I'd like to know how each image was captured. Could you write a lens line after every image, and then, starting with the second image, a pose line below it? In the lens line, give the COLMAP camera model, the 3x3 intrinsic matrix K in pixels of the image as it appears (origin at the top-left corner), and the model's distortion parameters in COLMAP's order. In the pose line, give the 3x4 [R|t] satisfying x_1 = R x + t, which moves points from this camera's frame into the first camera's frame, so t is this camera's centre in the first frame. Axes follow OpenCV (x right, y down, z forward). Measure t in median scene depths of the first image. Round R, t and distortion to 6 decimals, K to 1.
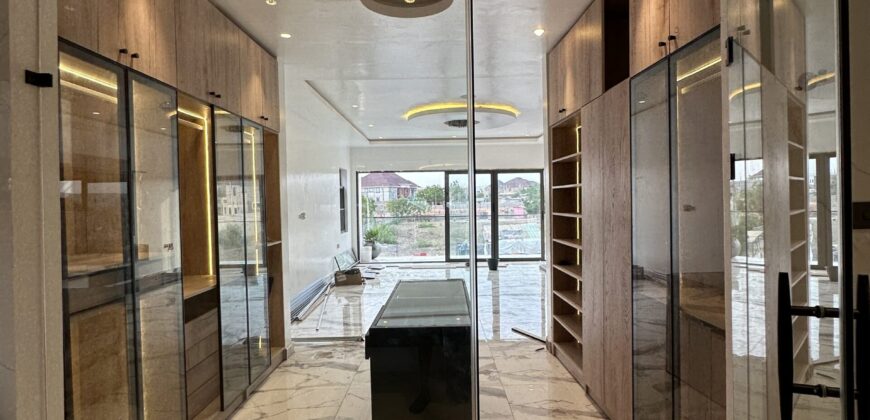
lens RADIAL K [[466.9, 0, 437.4], [0, 466.9, 214.4], [0, 0, 1]] dist [-0.004721, 0.003150]
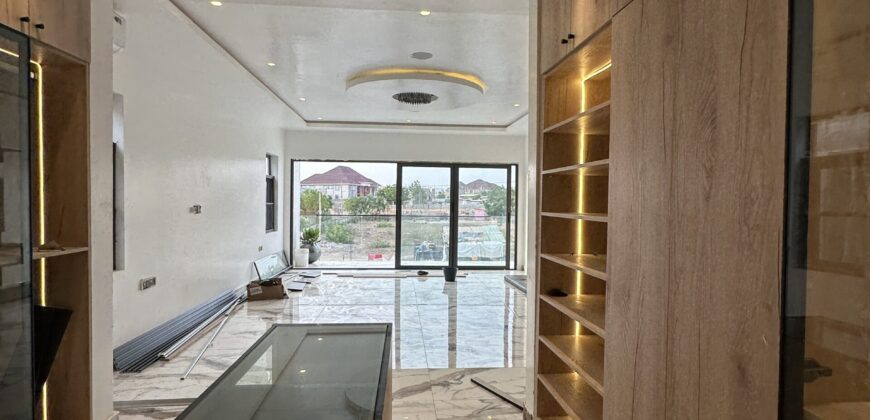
lens RADIAL K [[466.9, 0, 432.9], [0, 466.9, 207.9], [0, 0, 1]] dist [-0.004721, 0.003150]
pose [[0.996890, 0.028547, 0.073449, 0.020455], [-0.027488, 0.999504, -0.015385, 0.001496], [-0.073852, 0.013319, 0.997180, 0.144095]]
